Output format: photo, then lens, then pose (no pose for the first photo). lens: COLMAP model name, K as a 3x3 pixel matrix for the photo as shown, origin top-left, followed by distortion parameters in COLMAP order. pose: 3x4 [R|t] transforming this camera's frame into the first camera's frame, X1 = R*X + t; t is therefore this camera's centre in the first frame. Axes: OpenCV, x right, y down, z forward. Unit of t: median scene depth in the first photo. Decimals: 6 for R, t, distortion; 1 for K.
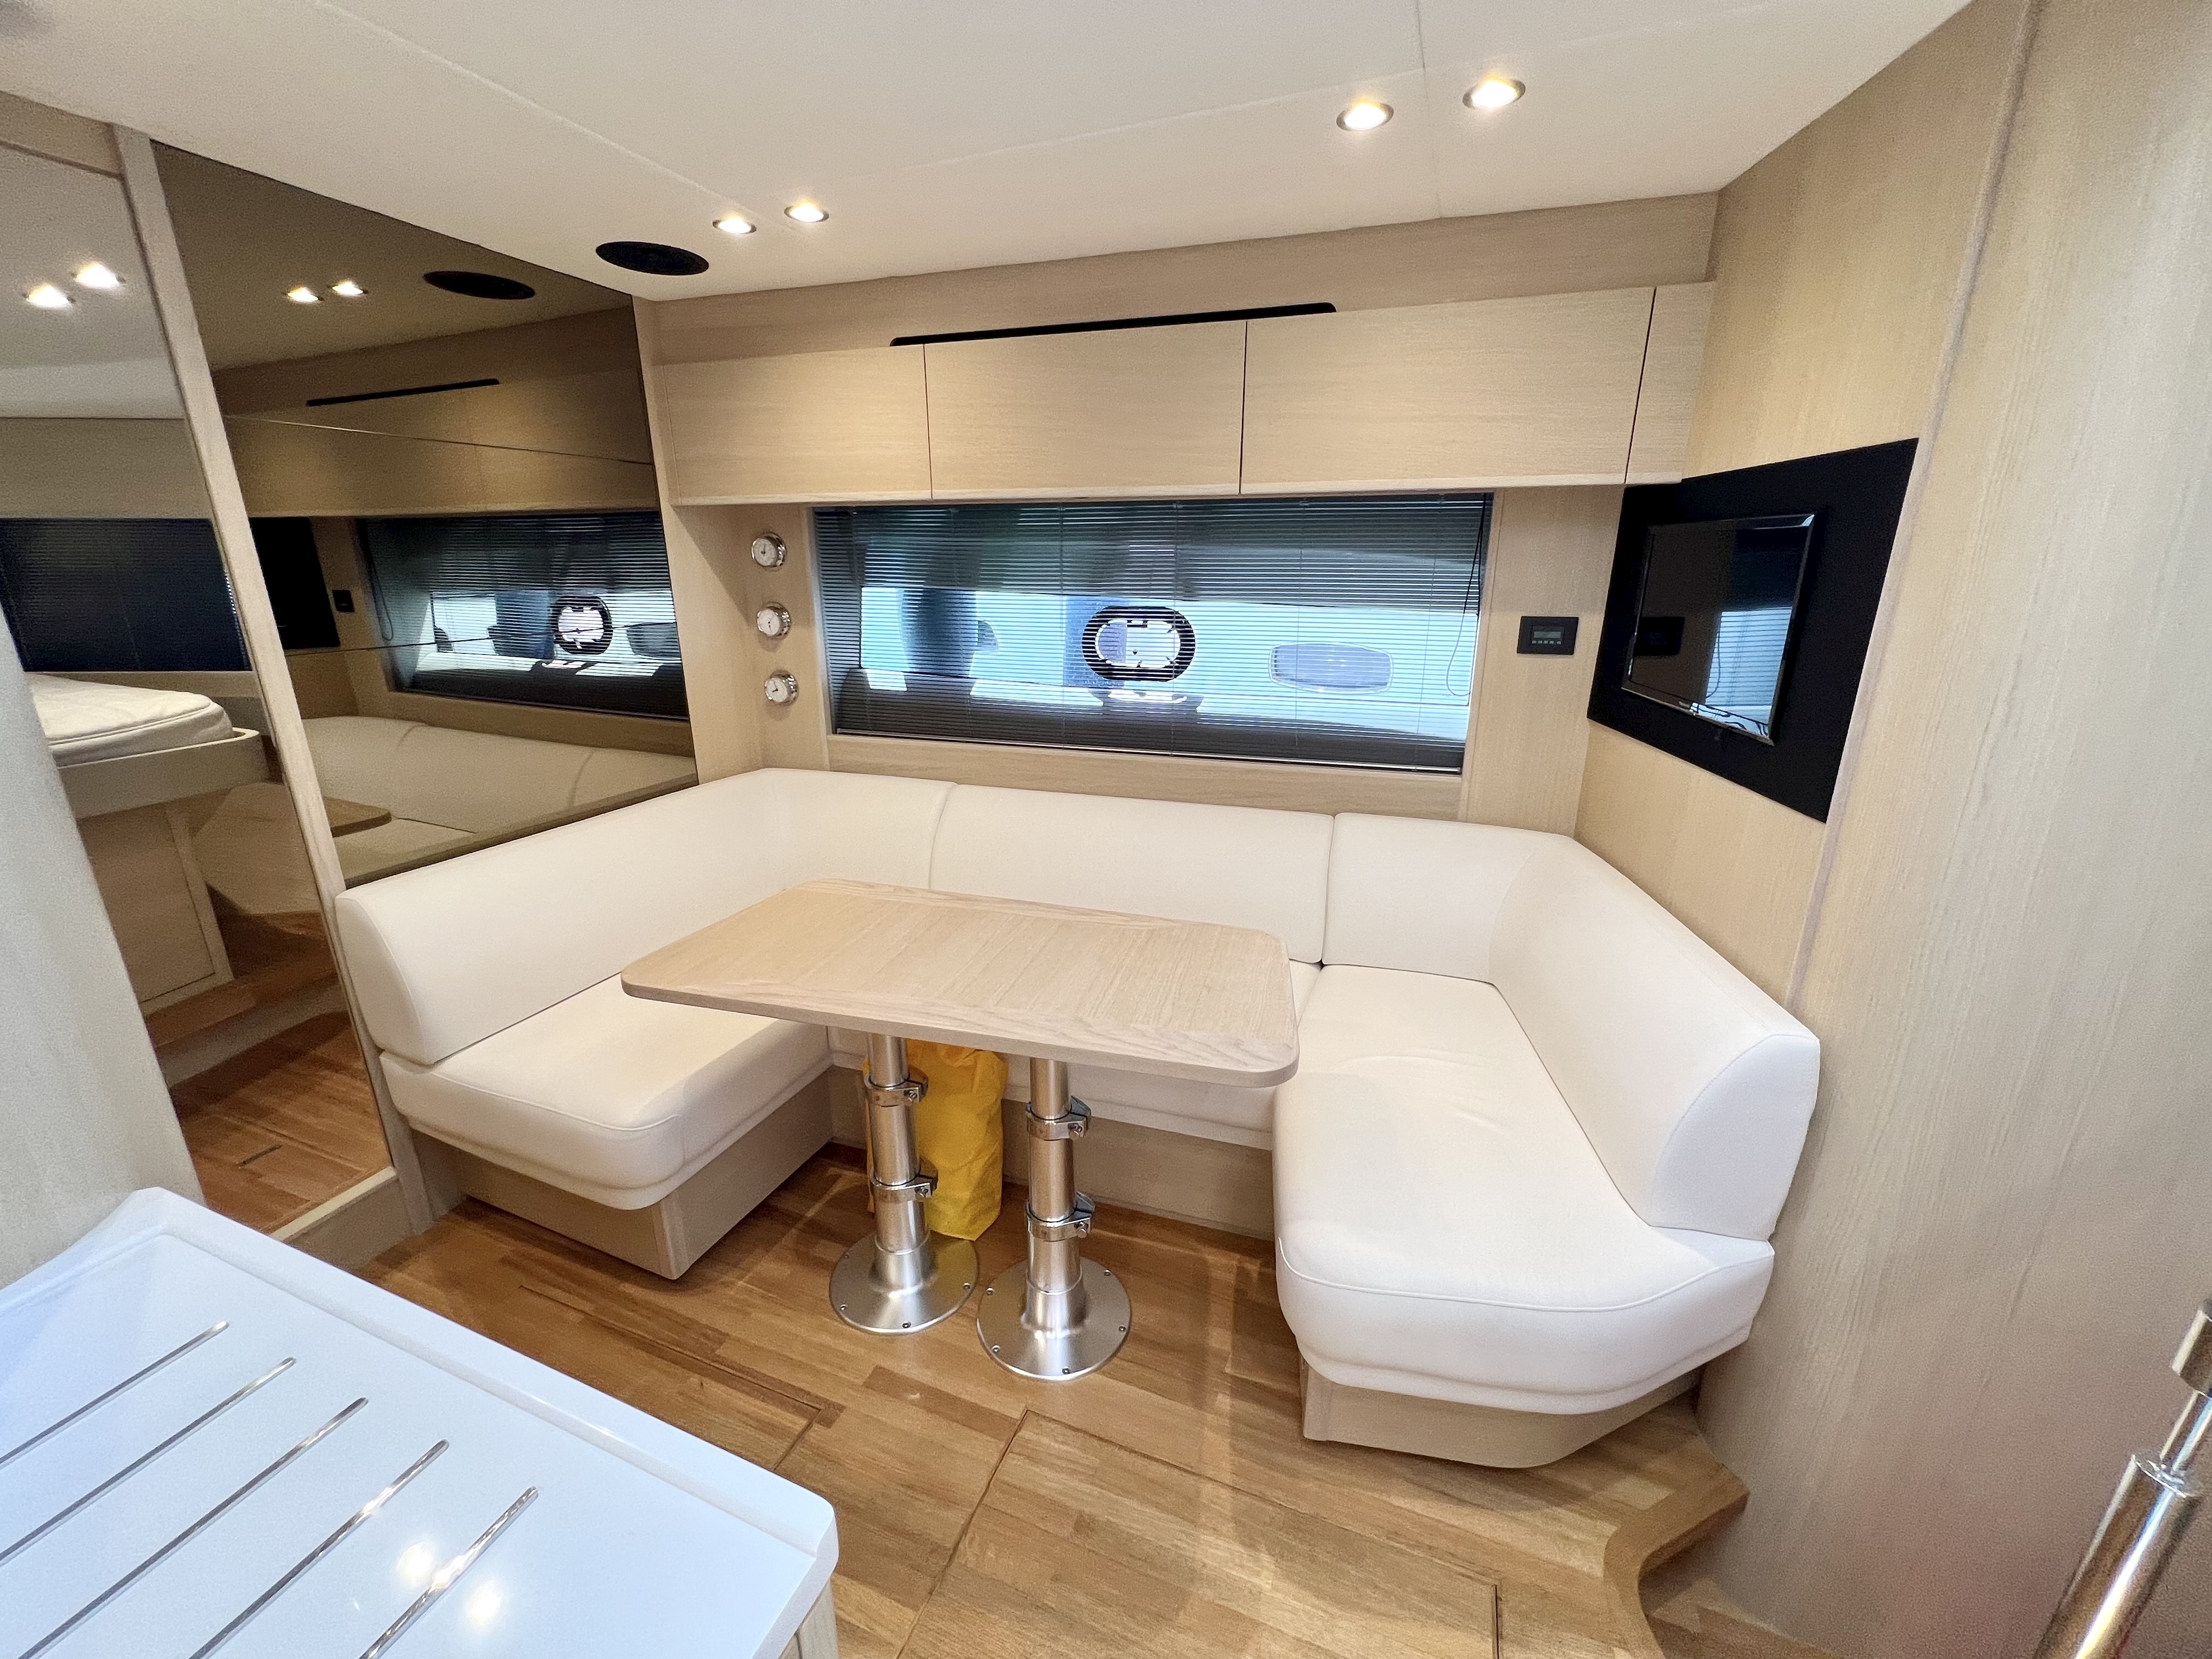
lens RADIAL K [[886.8, 0, 1101.8], [0, 886.8, 824.0], [0, 0, 1]] dist [-0.000501, 0.000681]
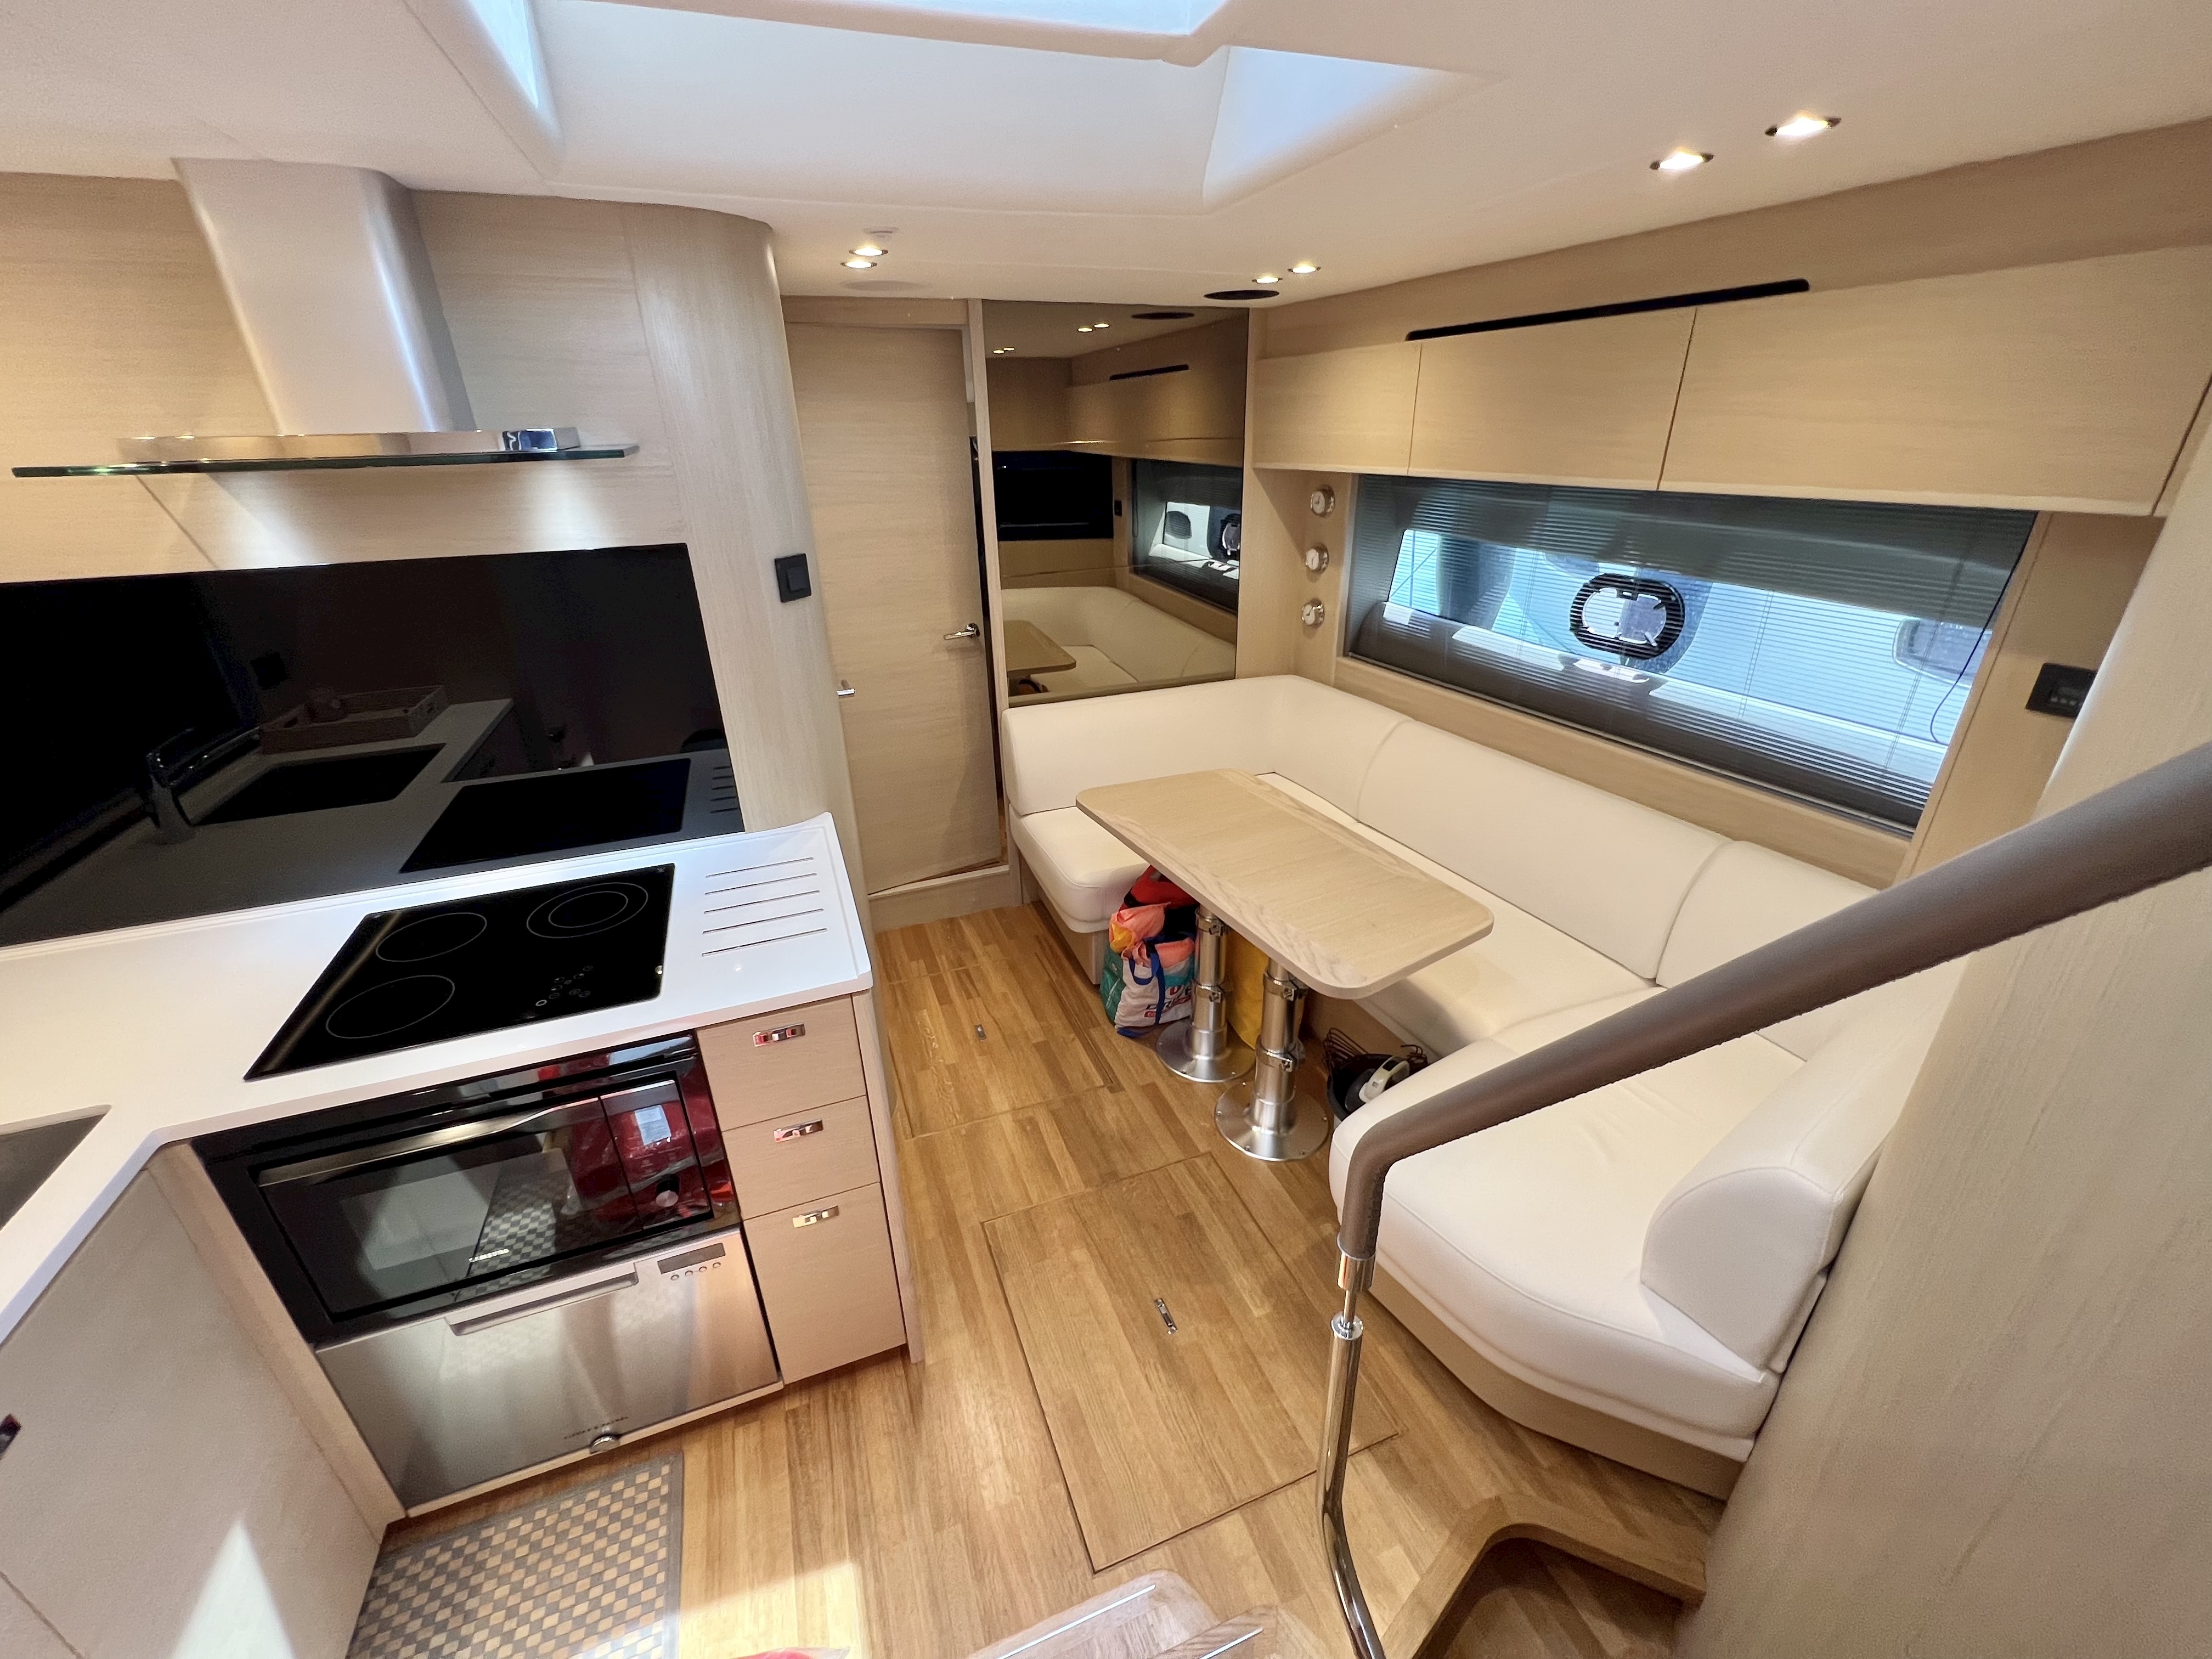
lens RADIAL K [[888.5, 0, 1105.2], [0, 888.5, 824.1], [0, 0, 1]] dist [0.001847, 0.000380]
pose [[0.680462, 0.289896, -0.673002, 0.421099], [-0.193107, 0.956895, 0.216936, -0.097770], [0.706881, -0.017655, 0.707112, -0.104381]]
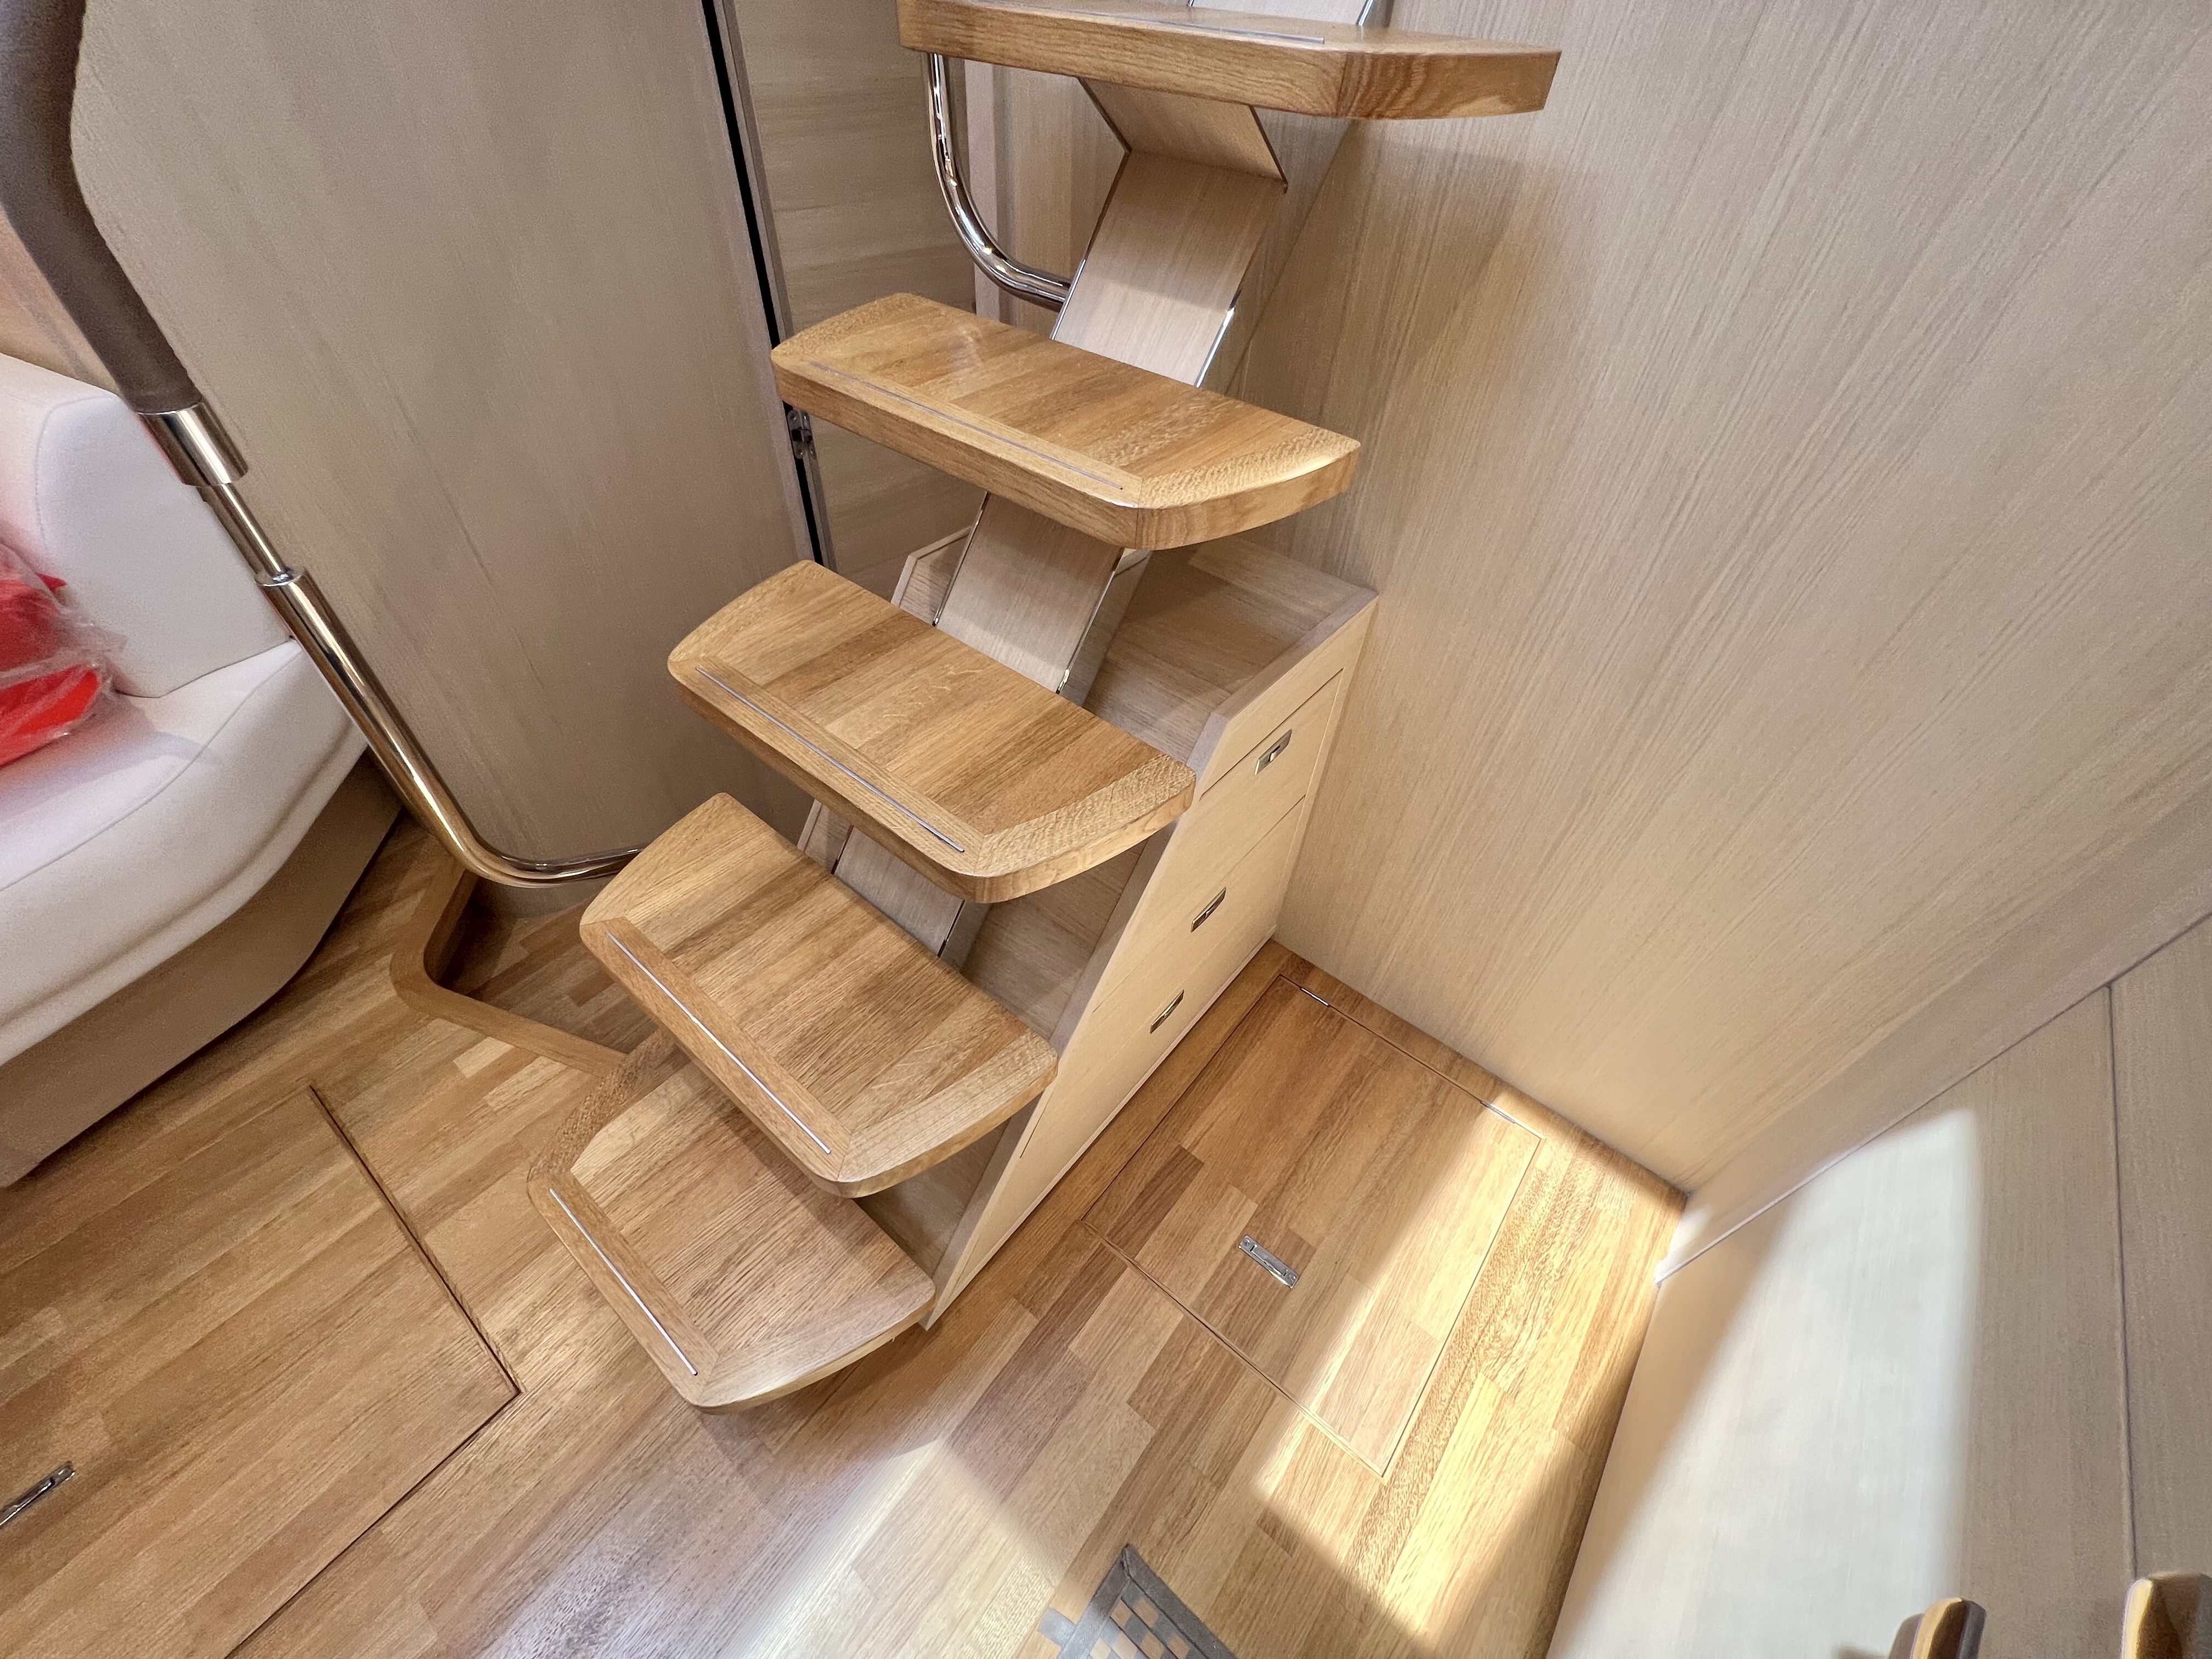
lens RADIAL K [[886.8, 0, 1101.8], [0, 886.8, 824.0], [0, 0, 1]] dist [-0.000501, 0.000681]
pose [[0.293768, -0.675560, 0.676253, 0.127680], [0.229343, 0.736618, 0.636235, 0.117840], [-0.927956, -0.031811, 0.371330, -0.100990]]
